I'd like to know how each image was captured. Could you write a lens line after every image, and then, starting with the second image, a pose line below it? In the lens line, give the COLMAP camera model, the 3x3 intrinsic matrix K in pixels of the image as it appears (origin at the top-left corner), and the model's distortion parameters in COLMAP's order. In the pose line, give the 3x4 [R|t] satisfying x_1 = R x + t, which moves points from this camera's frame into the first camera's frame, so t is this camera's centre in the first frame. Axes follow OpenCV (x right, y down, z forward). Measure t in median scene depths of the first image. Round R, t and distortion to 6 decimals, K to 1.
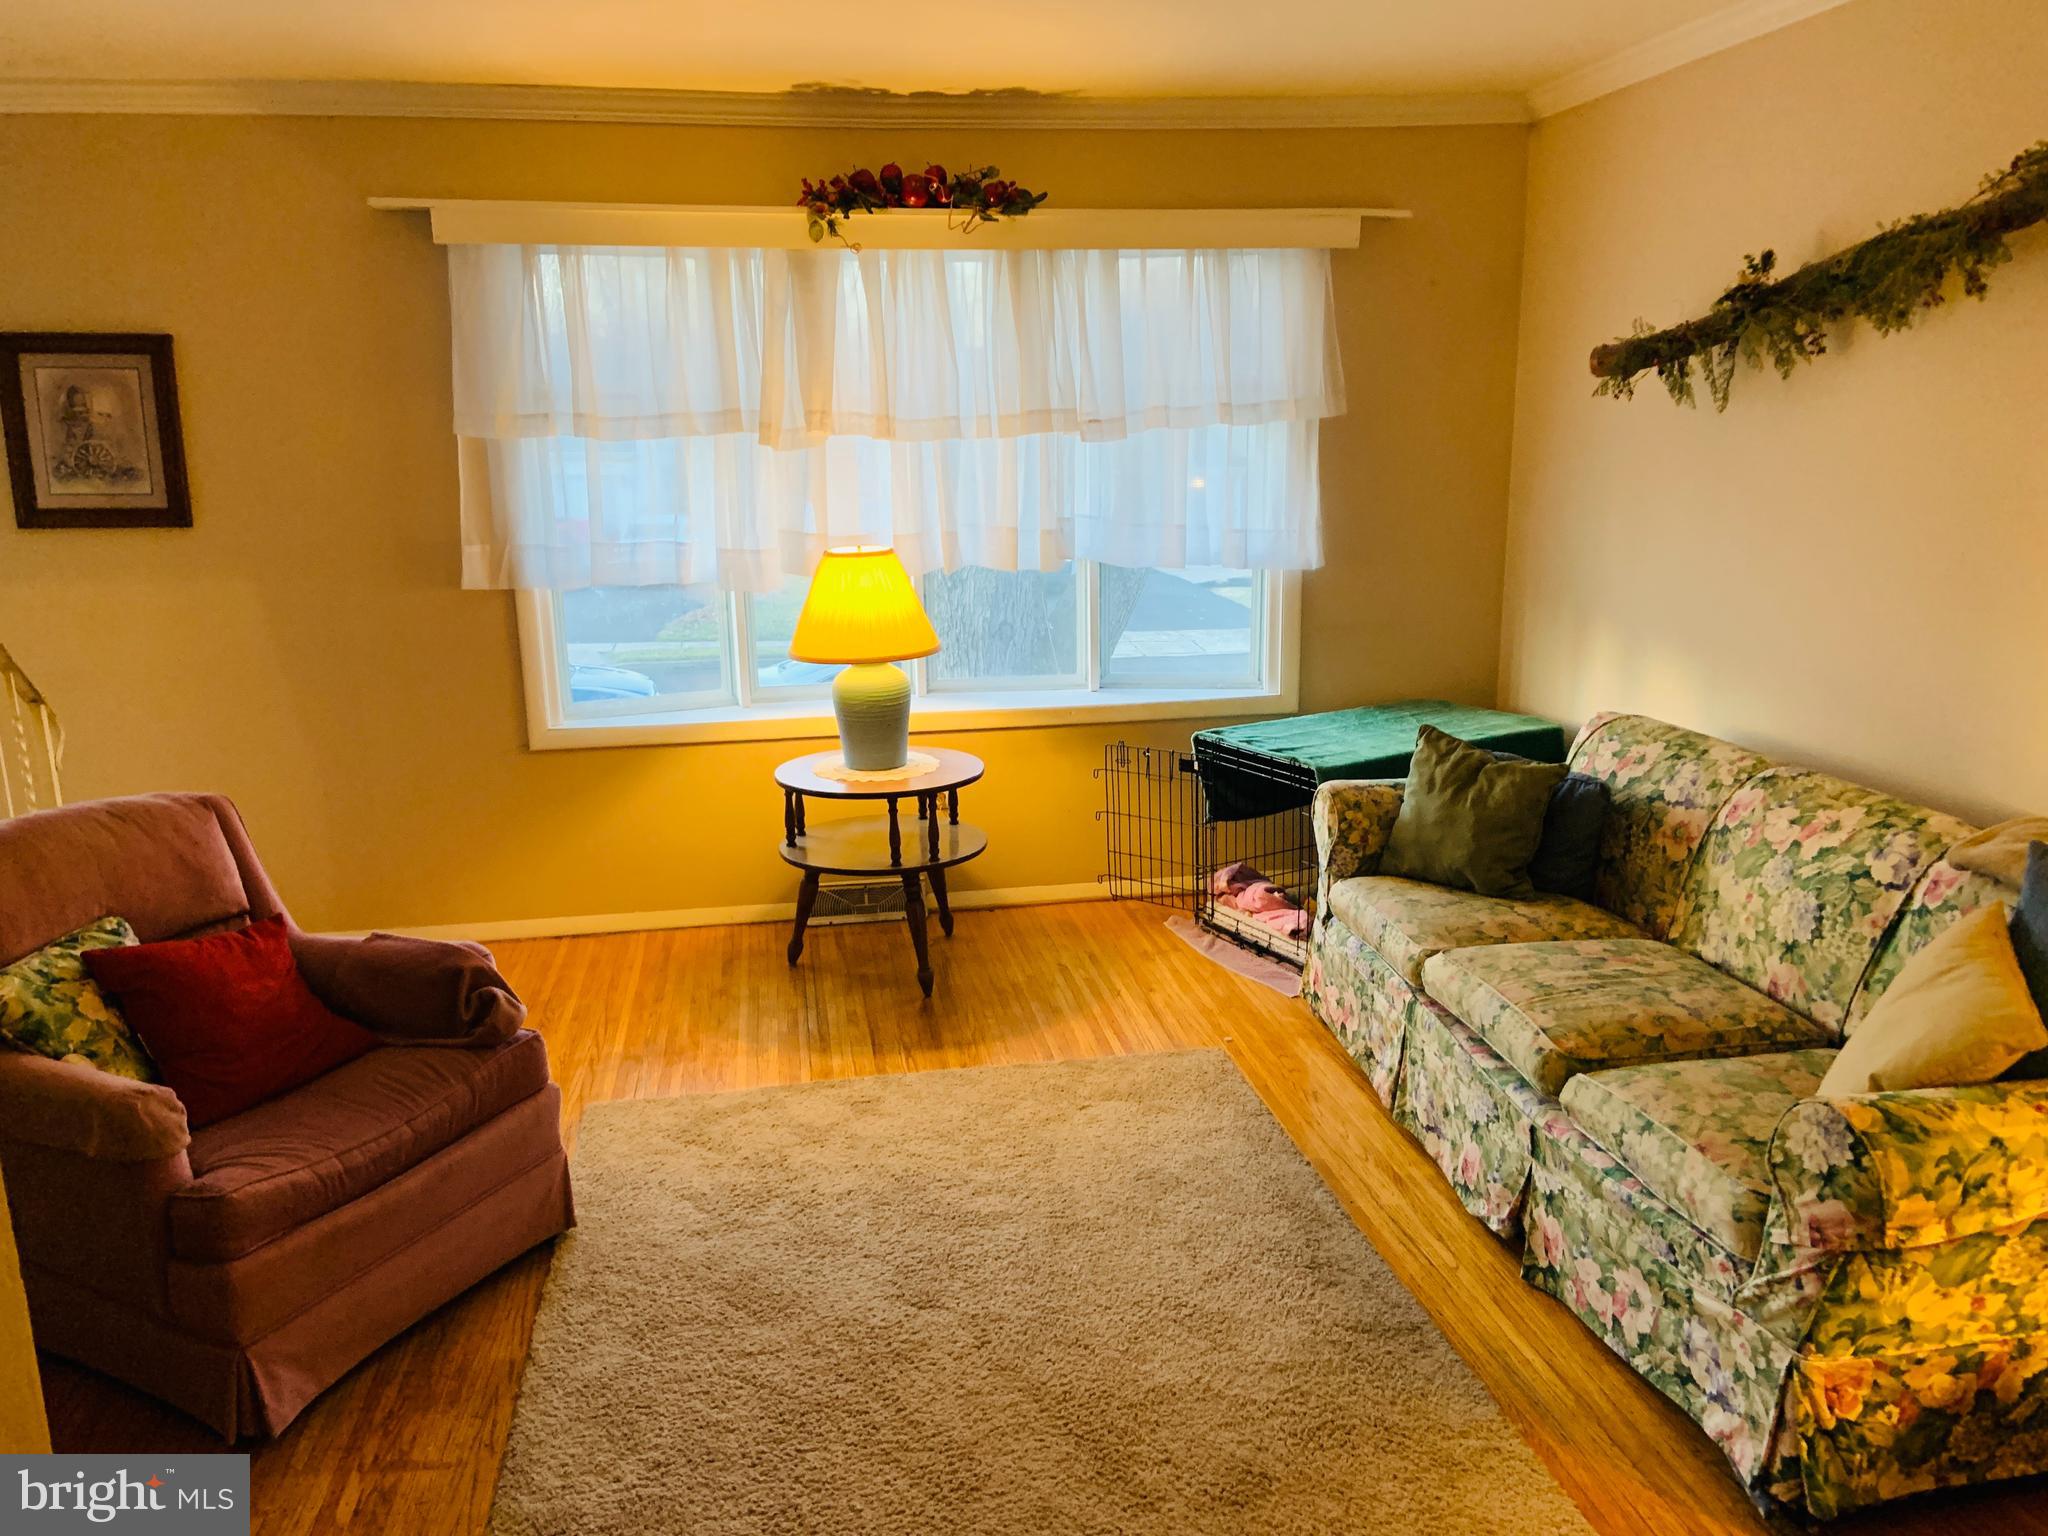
lens RADIAL K [[1537.9, 0, 1019.7], [0, 1537.9, 775.2], [0, 0, 1]] dist [0.122970, -0.144627]
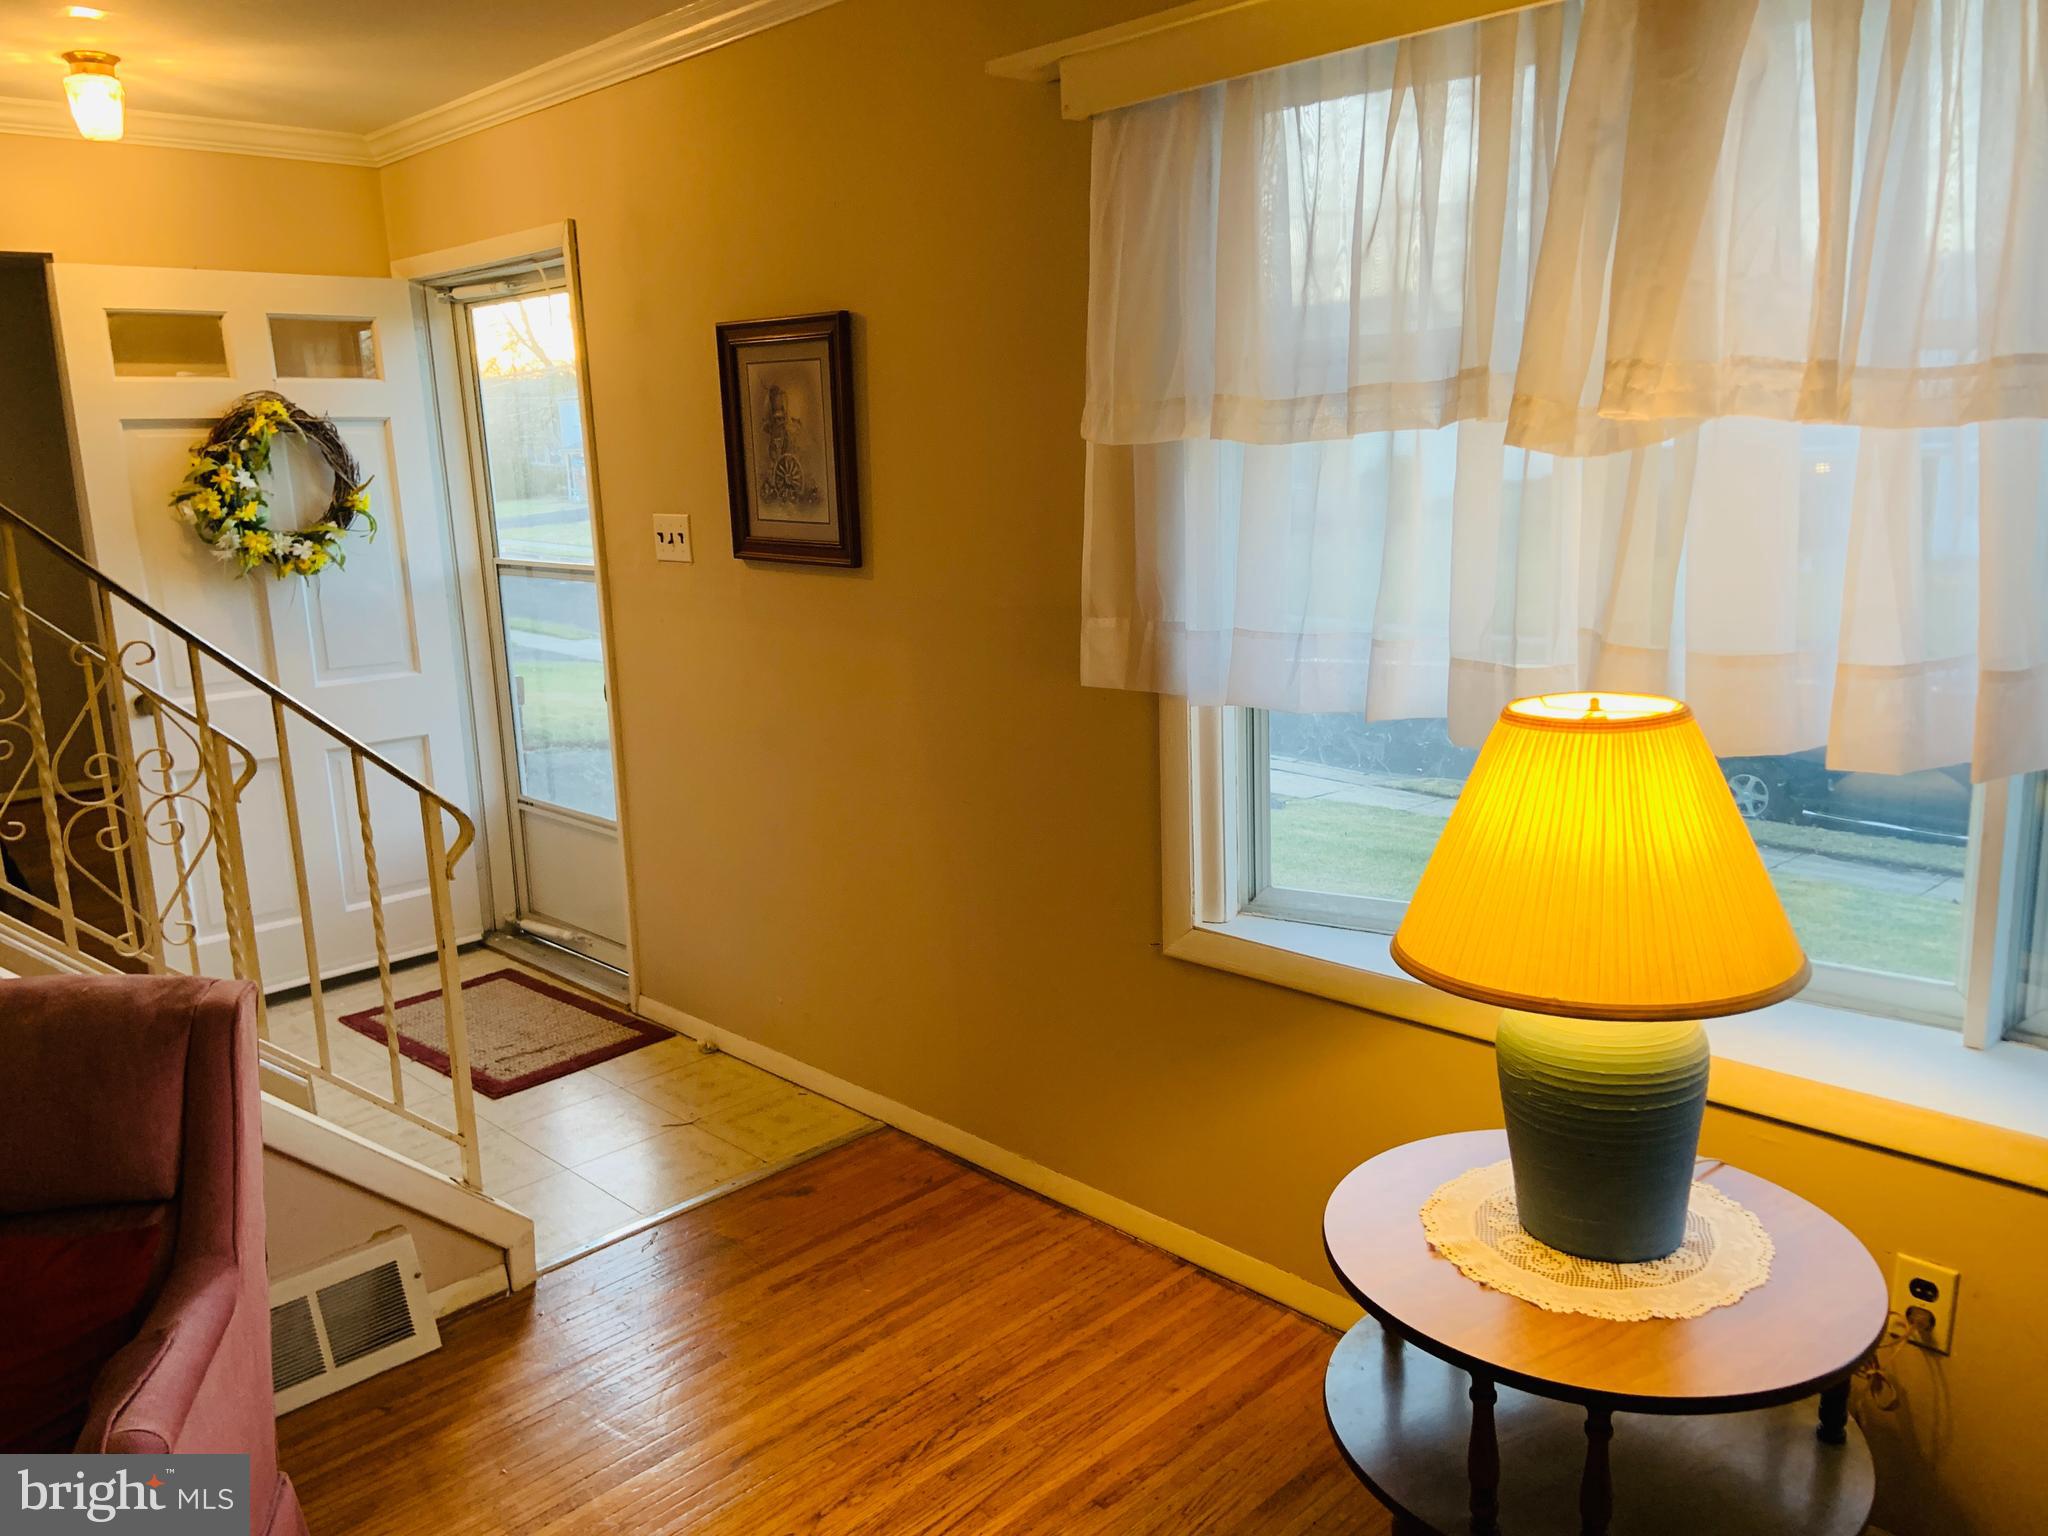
lens RADIAL K [[1537.9, 0, 1019.7], [0, 1537.9, 775.2], [0, 0, 1]] dist [0.122970, -0.144627]
pose [[0.576020, 0.164018, -0.800812, 0.151364], [-0.161224, 0.983215, 0.085409, -0.155107], [0.801379, 0.079913, 0.592795, 0.720946]]
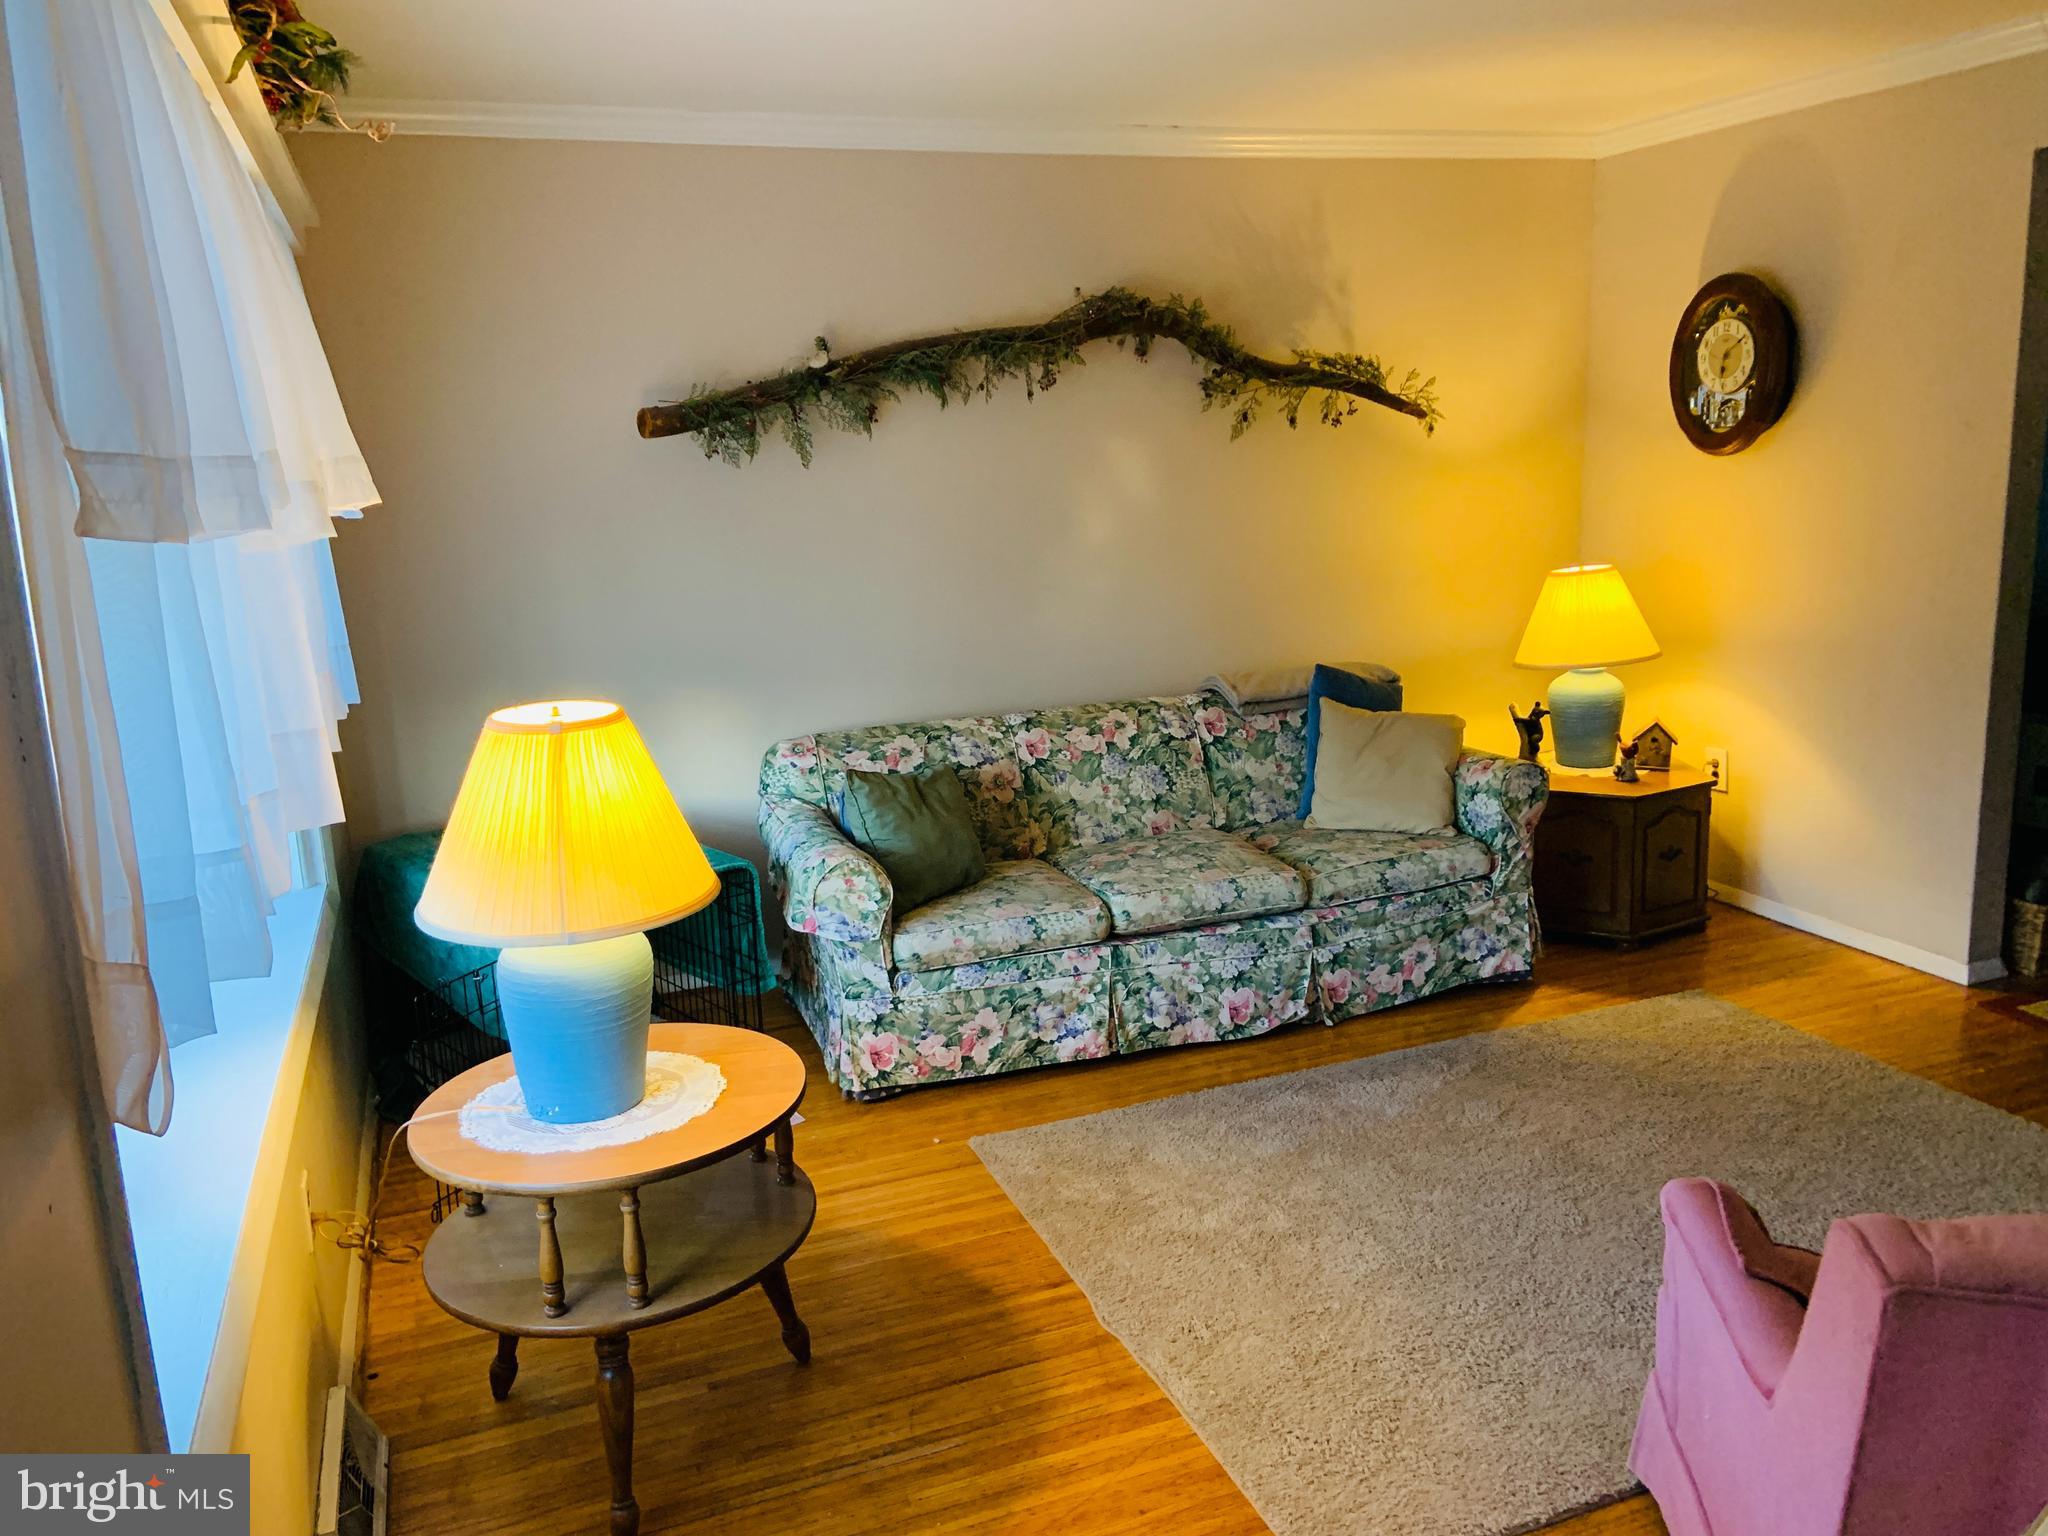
lens RADIAL K [[1537.9, 0, 1019.7], [0, 1537.9, 775.2], [0, 0, 1]] dist [0.122970, -0.144627]
pose [[-0.194566, -0.179474, 0.964330, -0.702877], [0.266517, 0.936460, 0.228060, -0.221301], [-0.943988, 0.301383, -0.134371, 1.002470]]
